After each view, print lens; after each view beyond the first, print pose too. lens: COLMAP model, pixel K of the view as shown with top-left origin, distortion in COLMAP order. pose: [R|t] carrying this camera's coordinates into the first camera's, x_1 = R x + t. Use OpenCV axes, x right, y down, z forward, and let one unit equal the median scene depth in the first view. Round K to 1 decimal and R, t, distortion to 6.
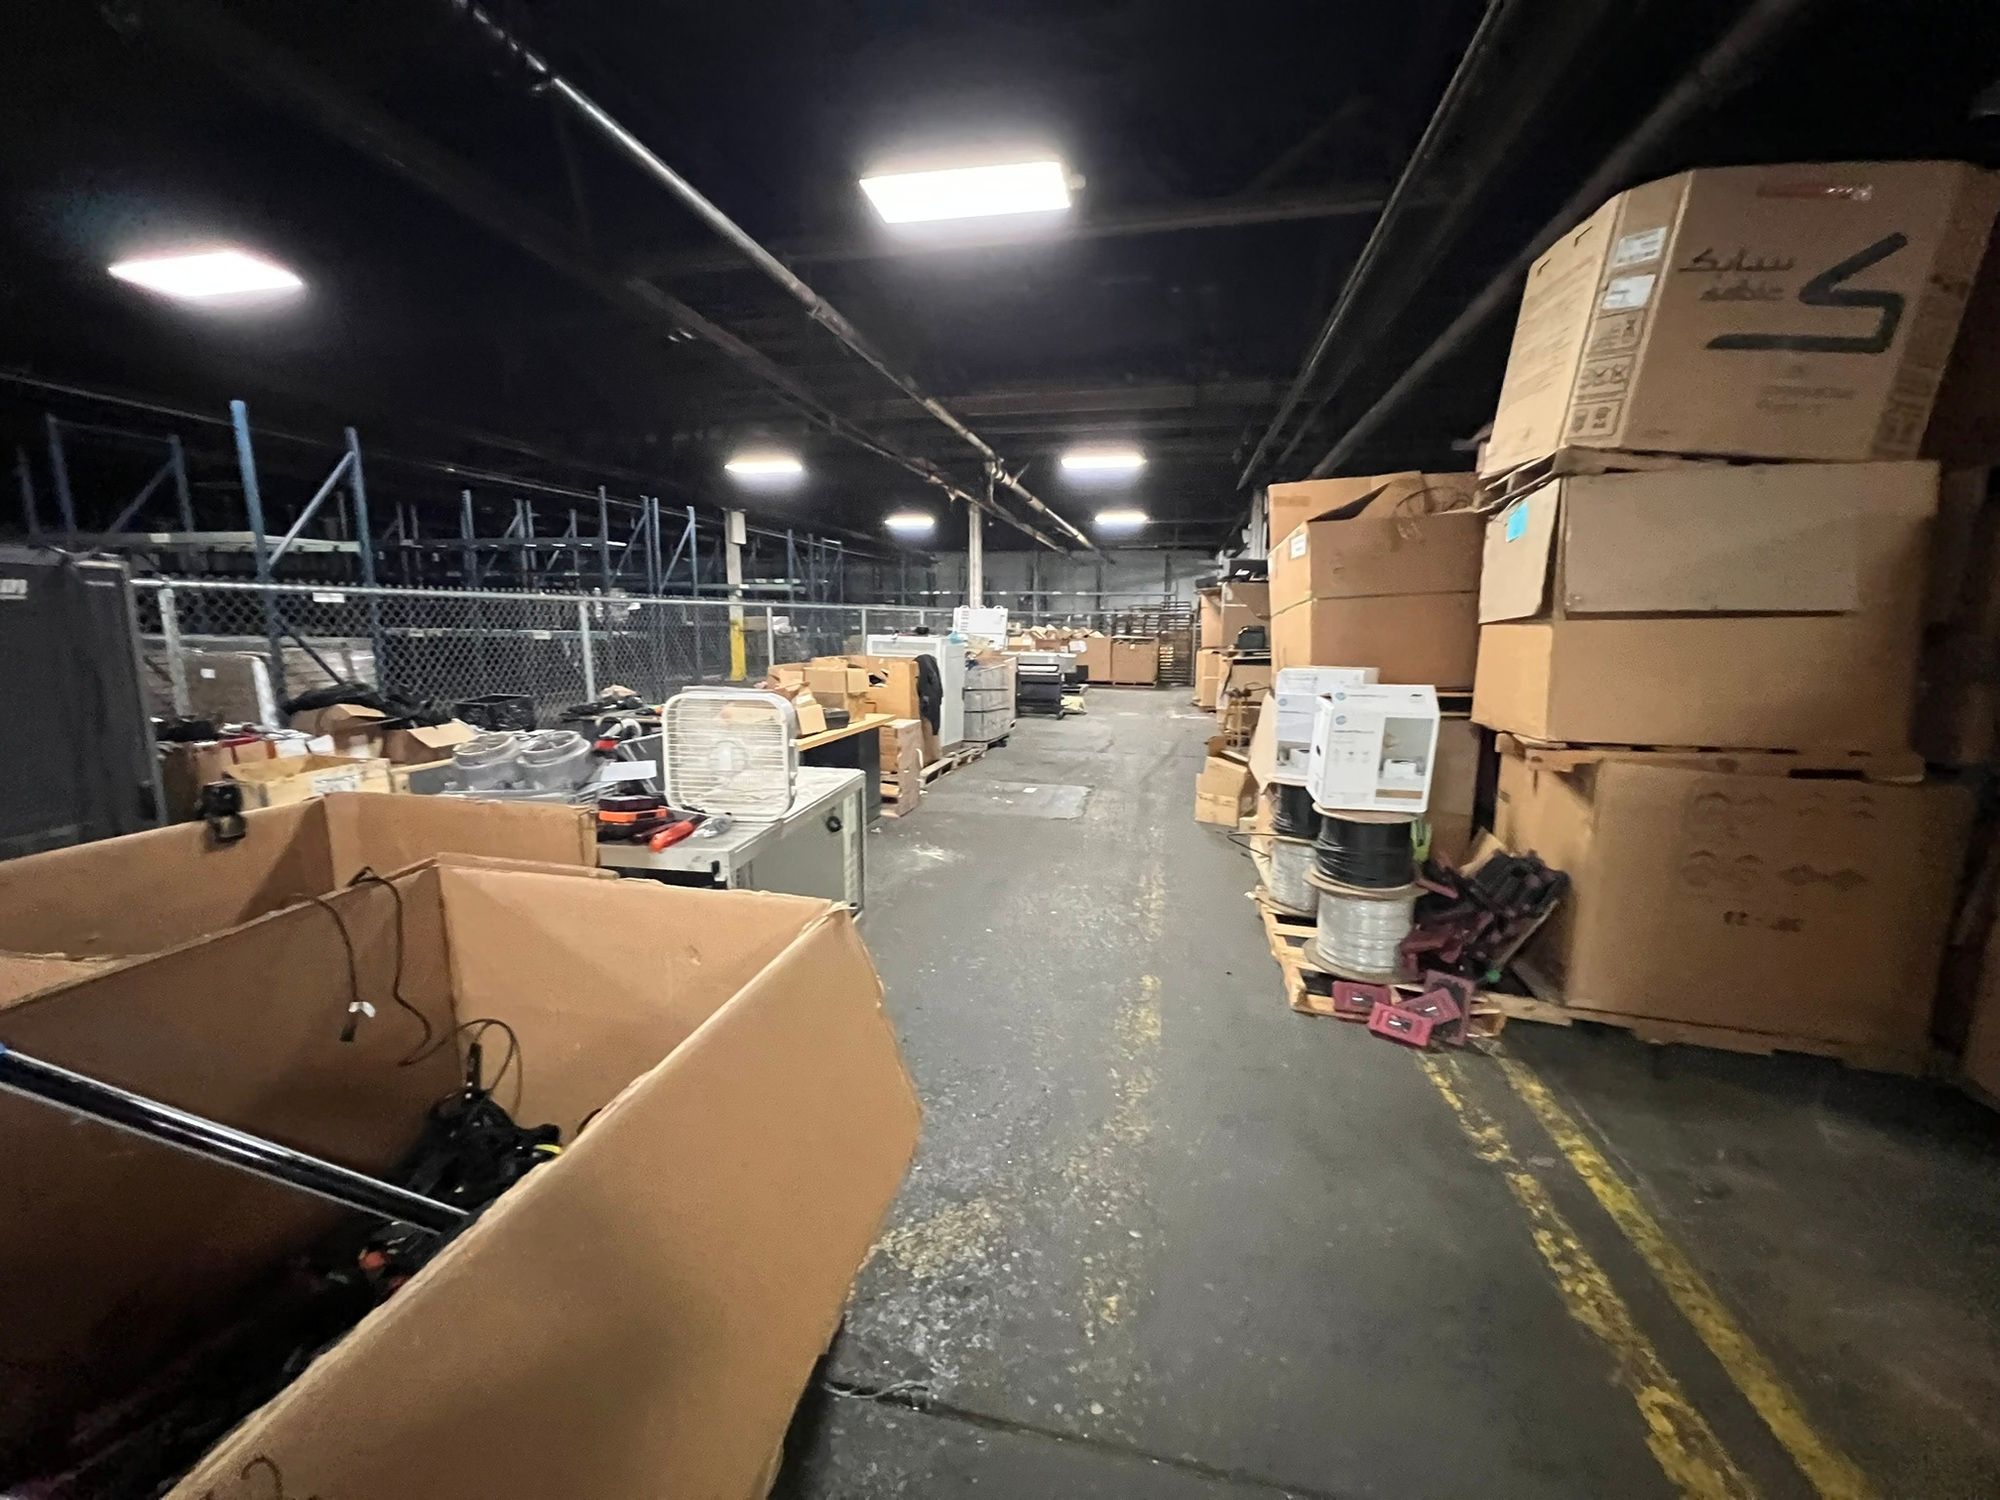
lens RADIAL K [[801.0, 0, 1000.0], [0, 801.0, 750.0], [0, 0, 1]] dist [0.022979, 0.000146]
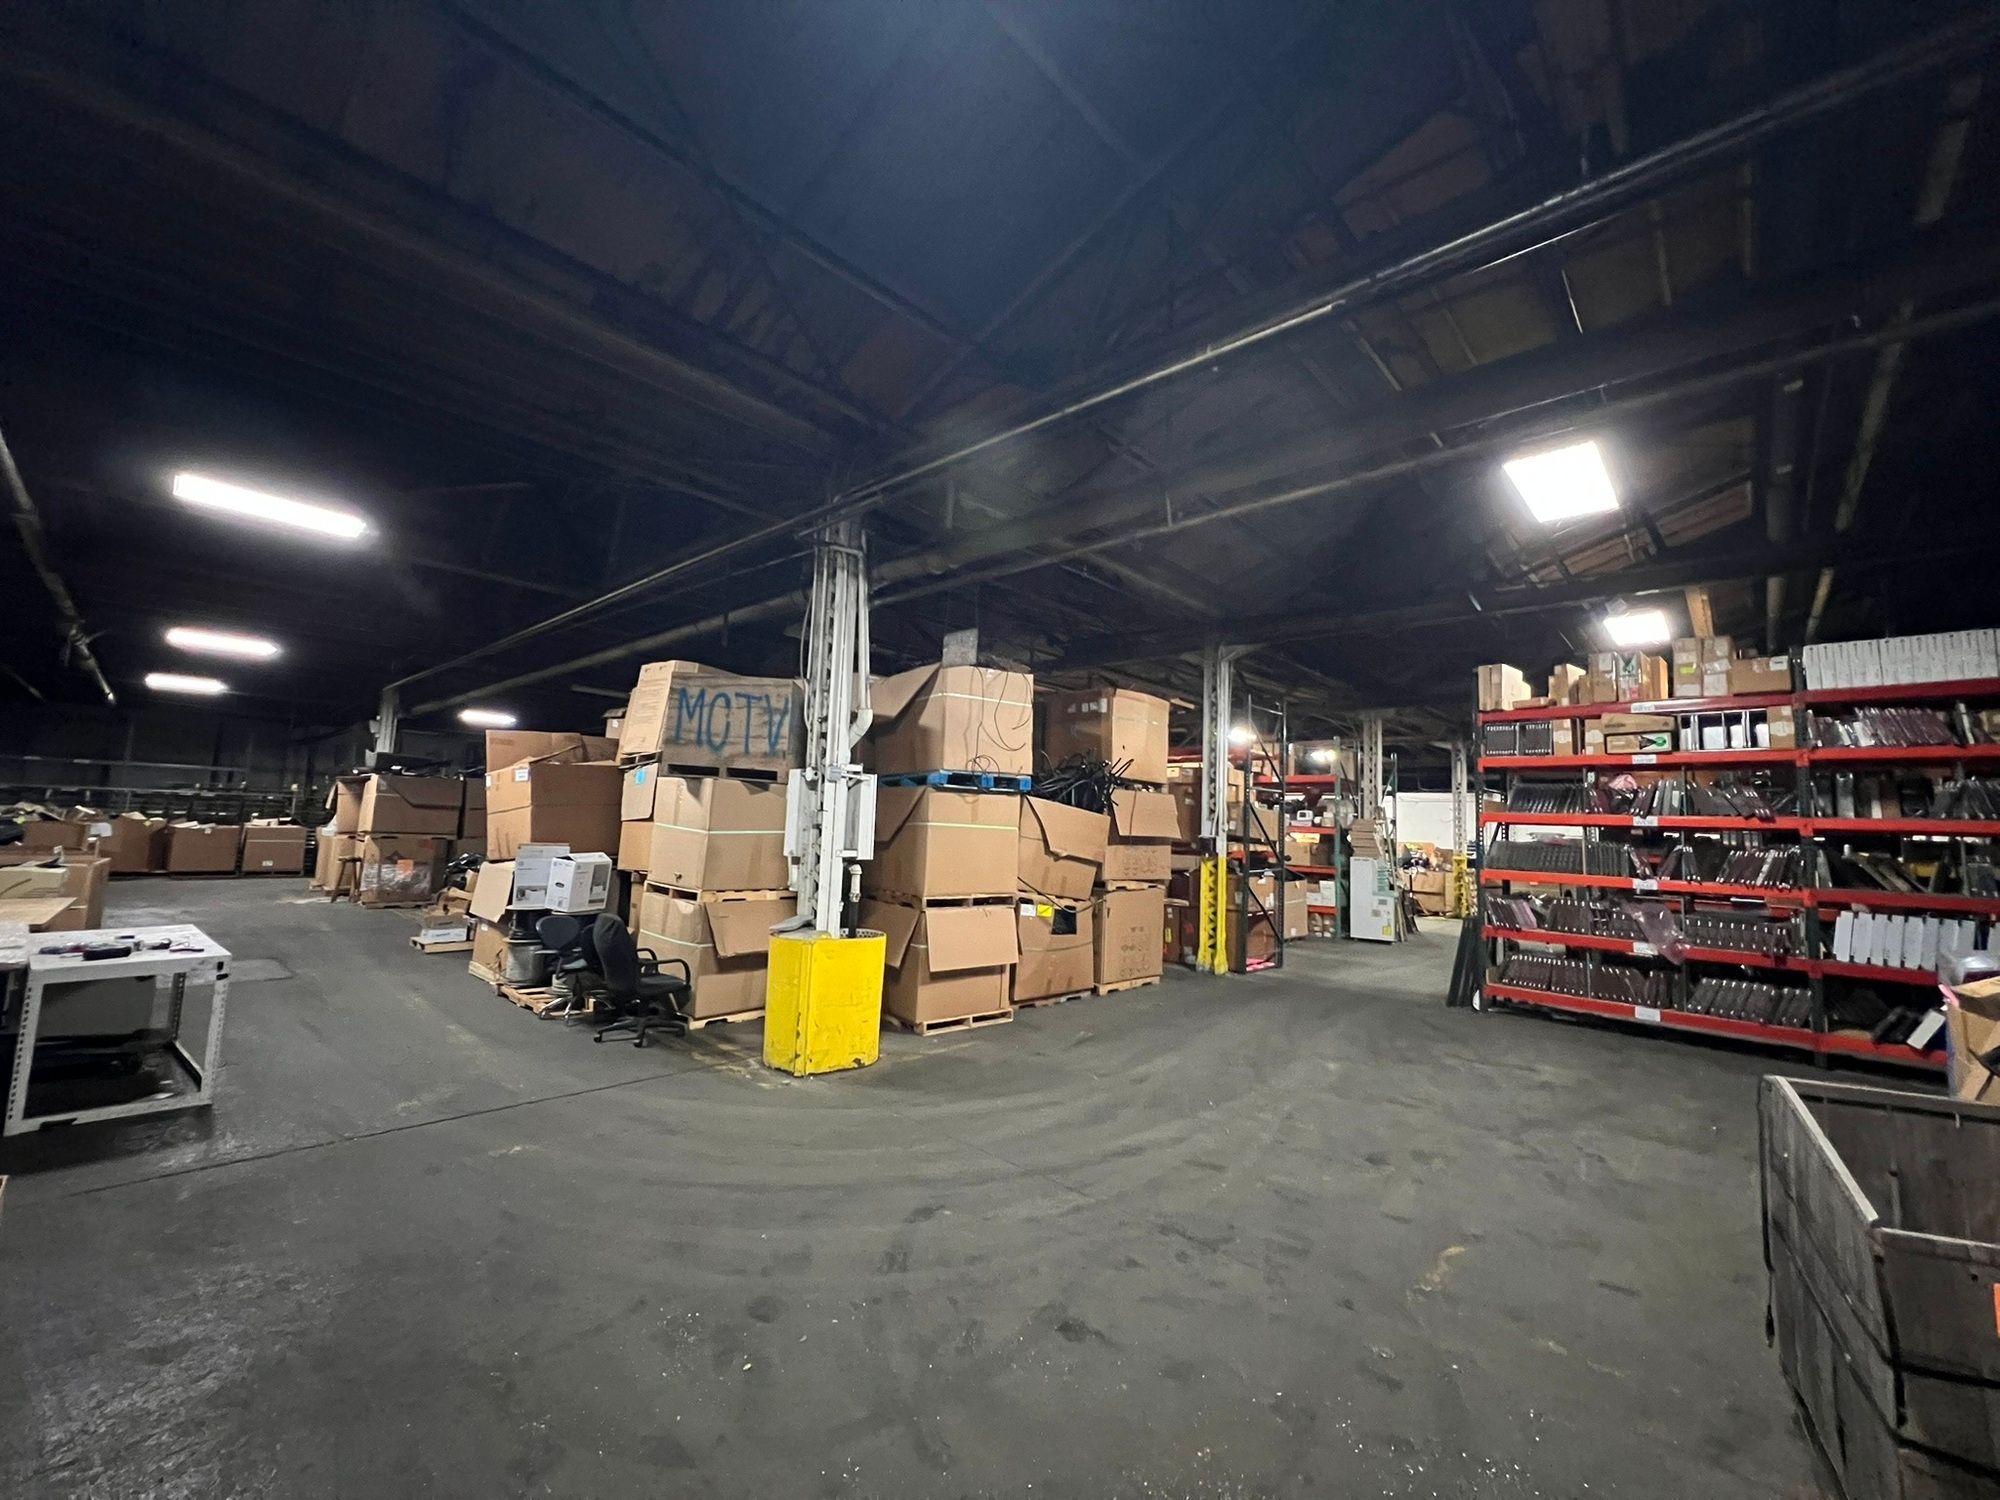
lens RADIAL K [[801.0, 0, 1000.0], [0, 801.0, 750.0], [0, 0, 1]] dist [0.022979, 0.000146]
pose [[0.502577, 0.112818, 0.857140, -0.697206], [0.092740, 0.978693, -0.183194, 0.131346], [-0.859544, 0.171560, 0.481406, -0.844169]]
